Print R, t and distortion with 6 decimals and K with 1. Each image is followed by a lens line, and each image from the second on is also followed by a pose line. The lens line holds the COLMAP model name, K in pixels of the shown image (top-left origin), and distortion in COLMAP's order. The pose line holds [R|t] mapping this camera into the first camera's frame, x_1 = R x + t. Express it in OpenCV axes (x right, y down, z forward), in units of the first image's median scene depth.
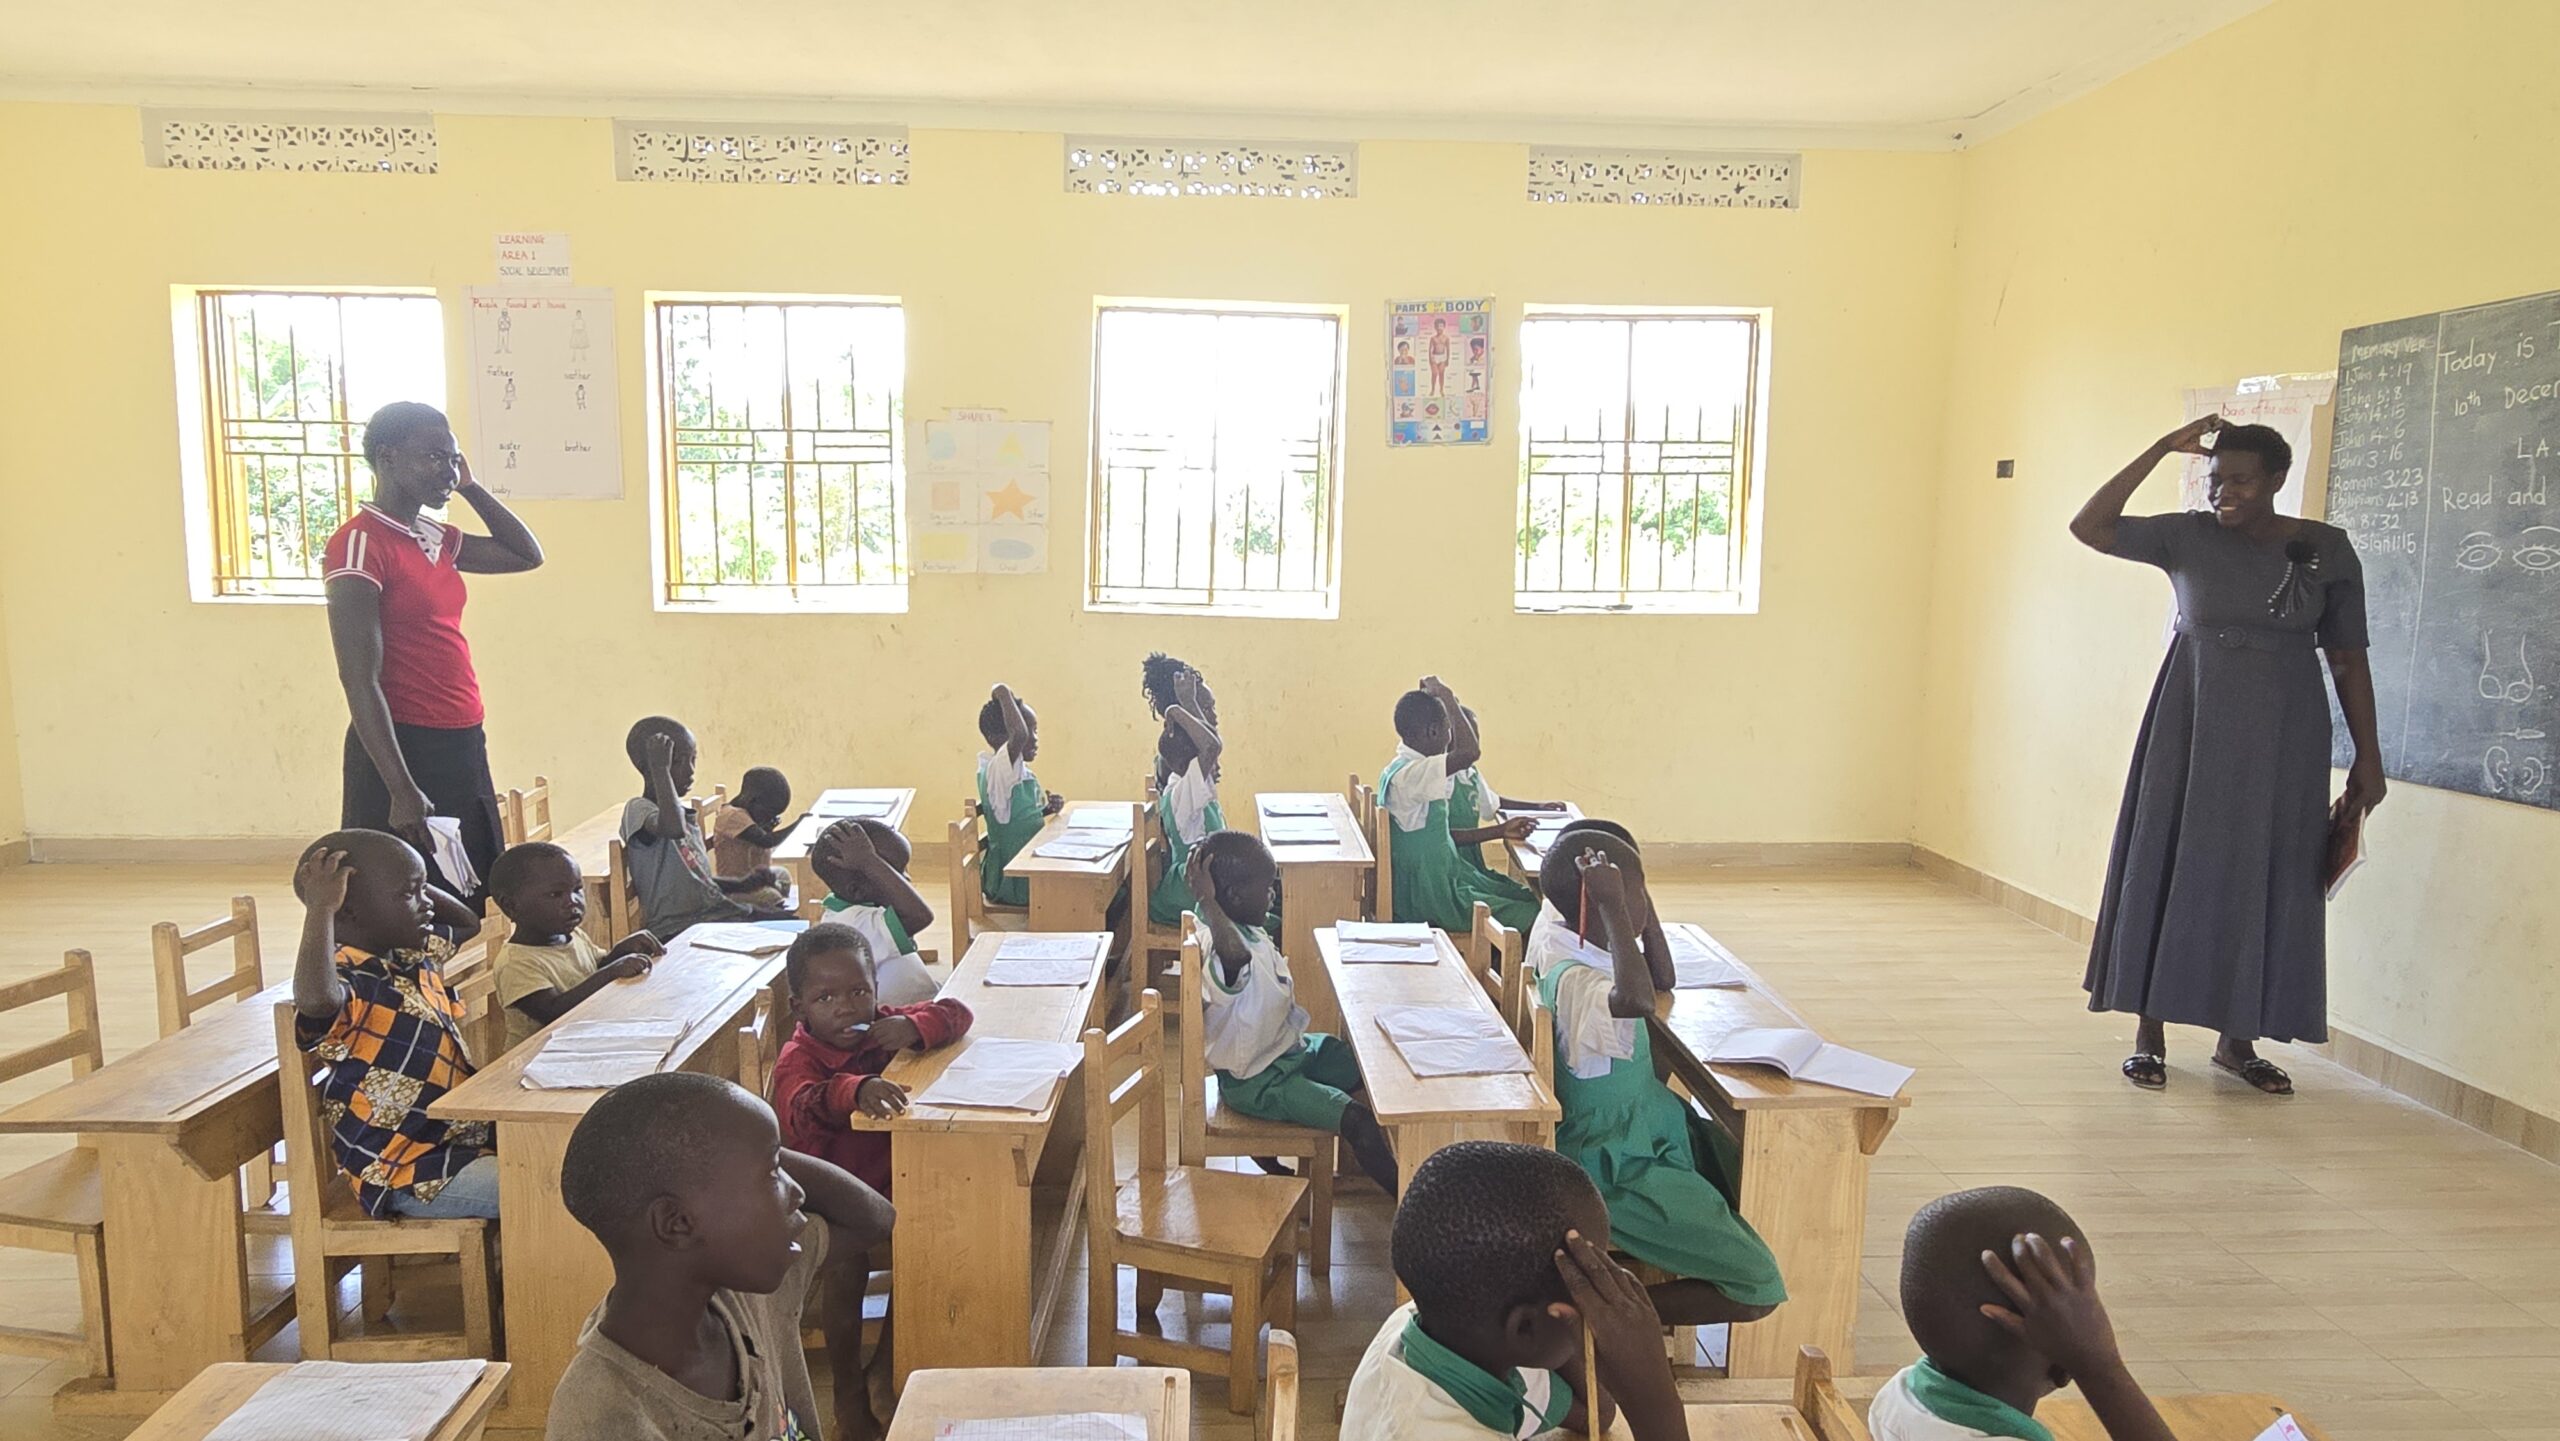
lens RADIAL K [[1447.1, 0, 1279.9], [0, 1447.1, 790.0], [0, 0, 1]] dist [-0.039714, -0.002701]
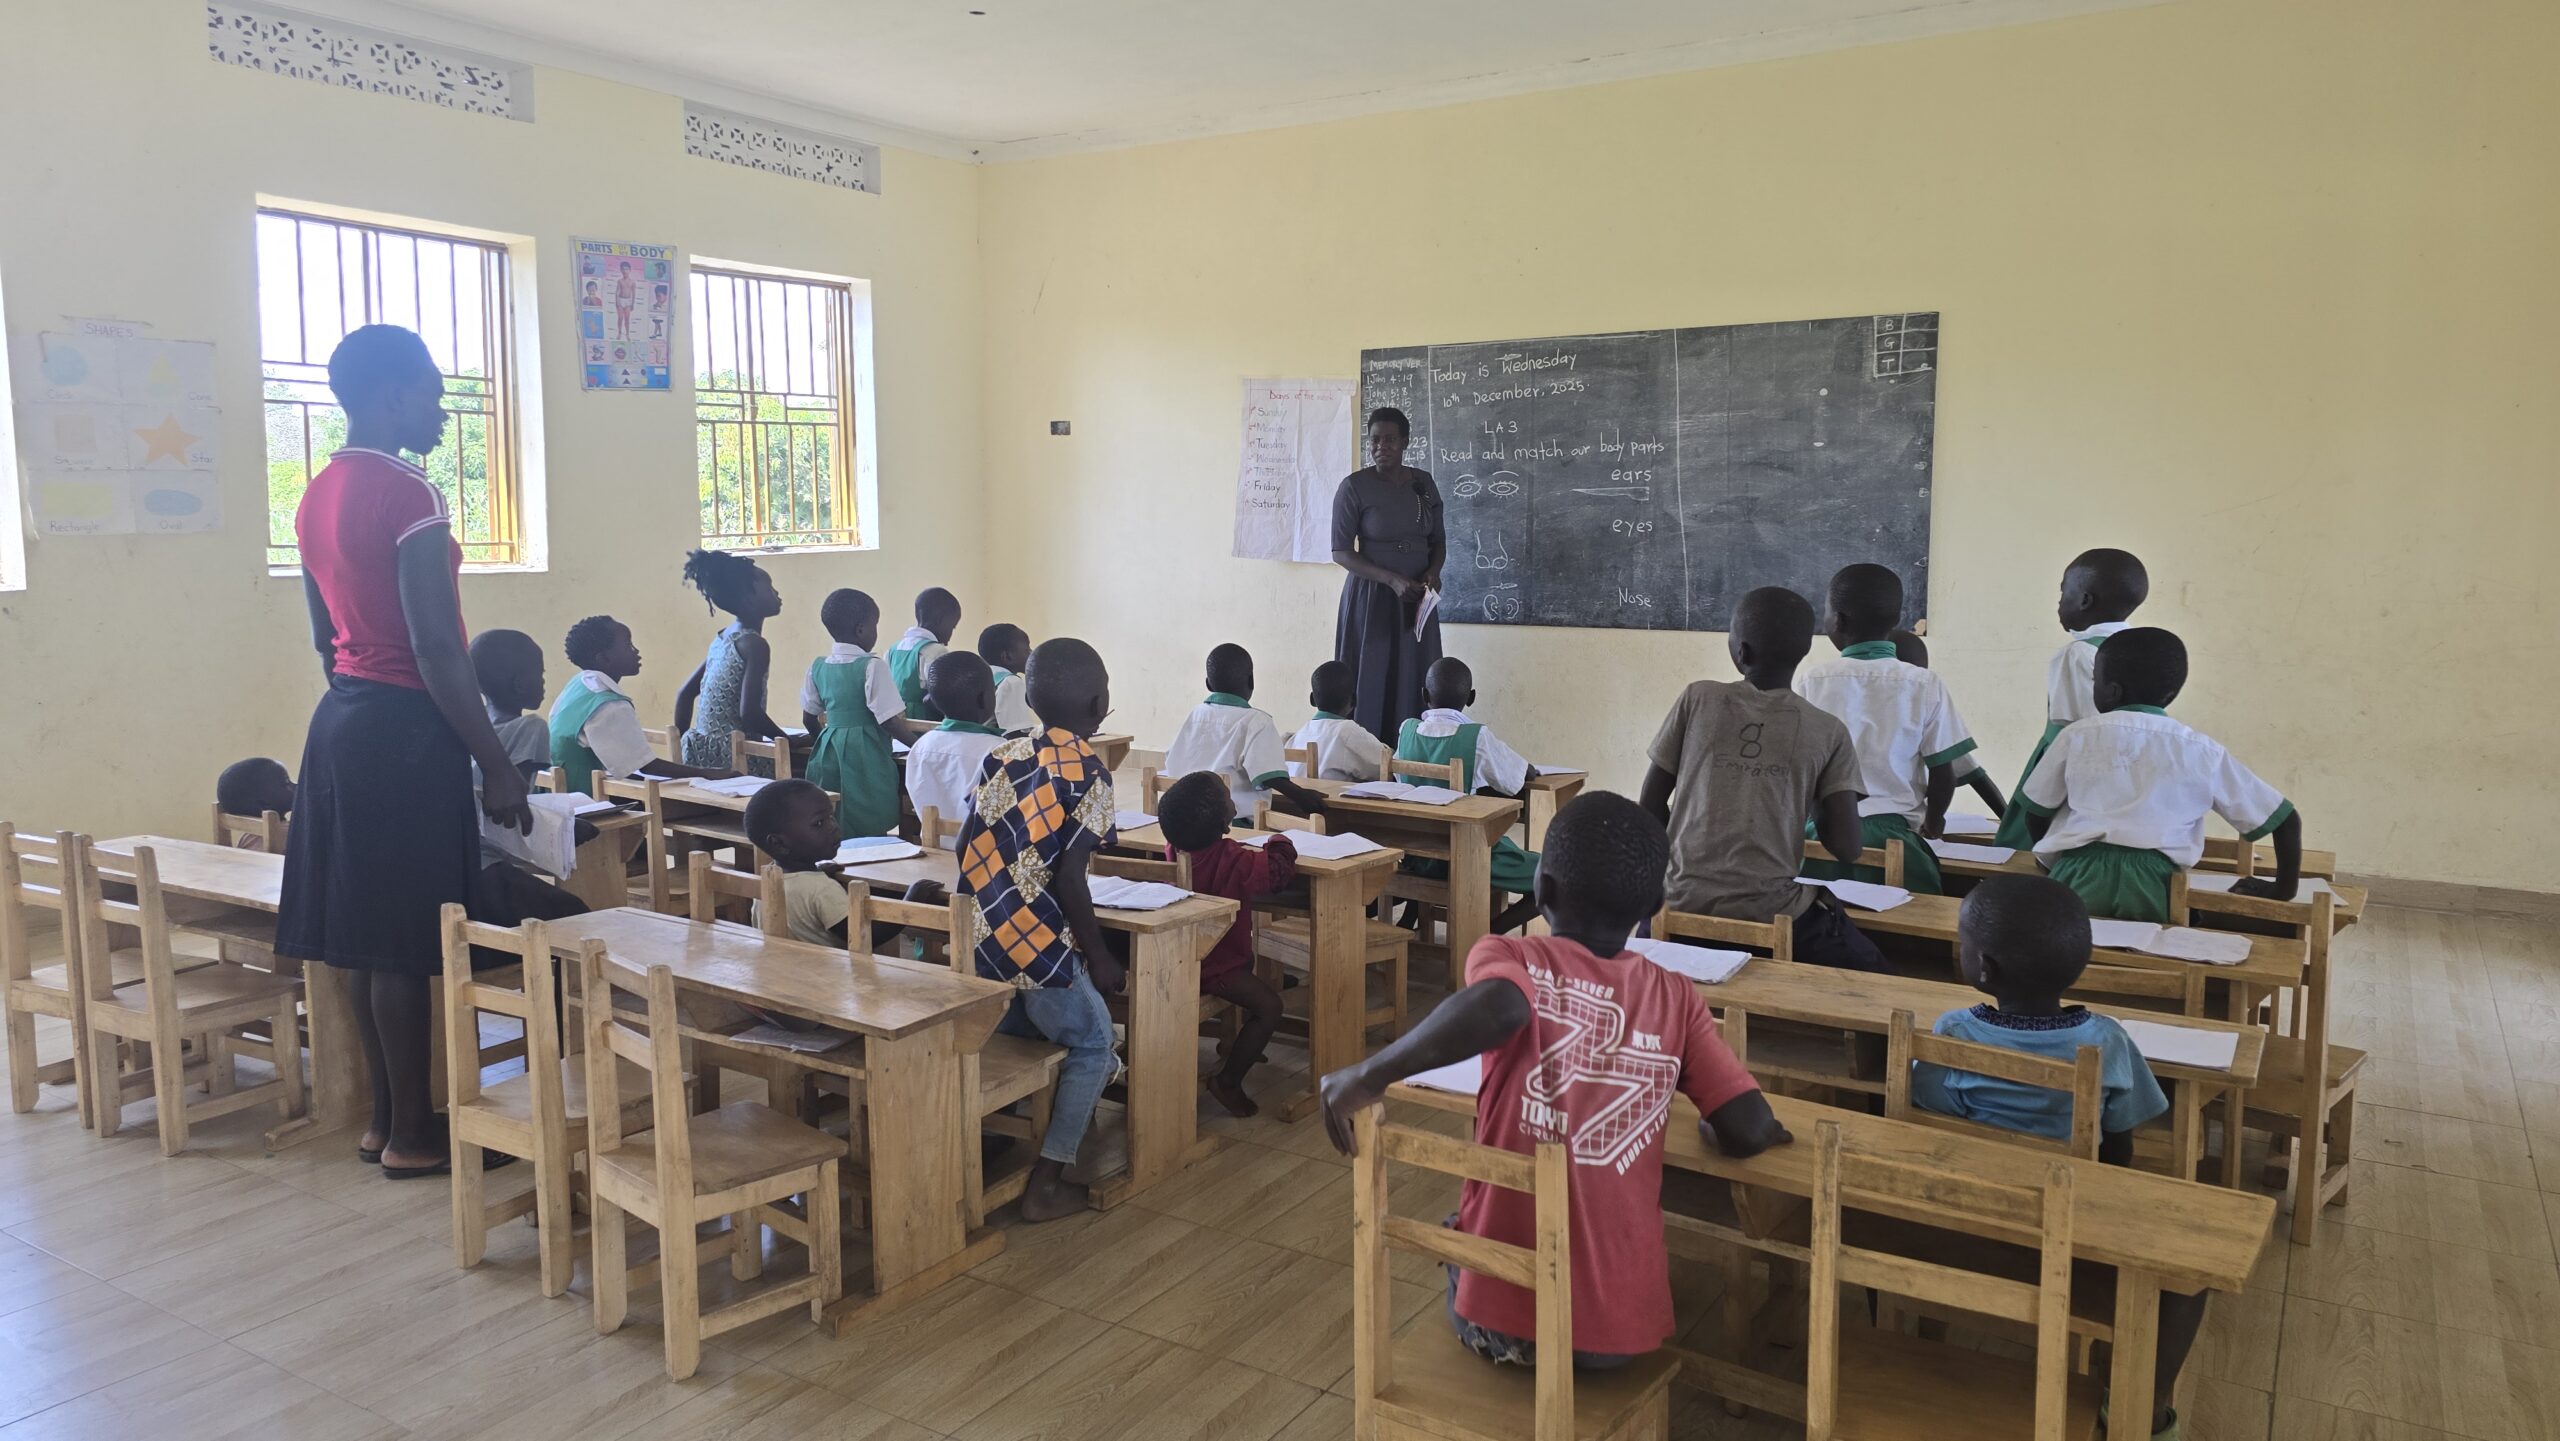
lens RADIAL K [[1715.4, 0, 1280.0], [0, 1715.4, 720.5], [0, 0, 1]] dist [0.093291, -0.123447]
pose [[0.574153, -0.117598, 0.810259, -0.947907], [0.146176, 0.988454, 0.039879, 0.000319], [-0.805593, 0.095543, 0.584714, -0.037591]]
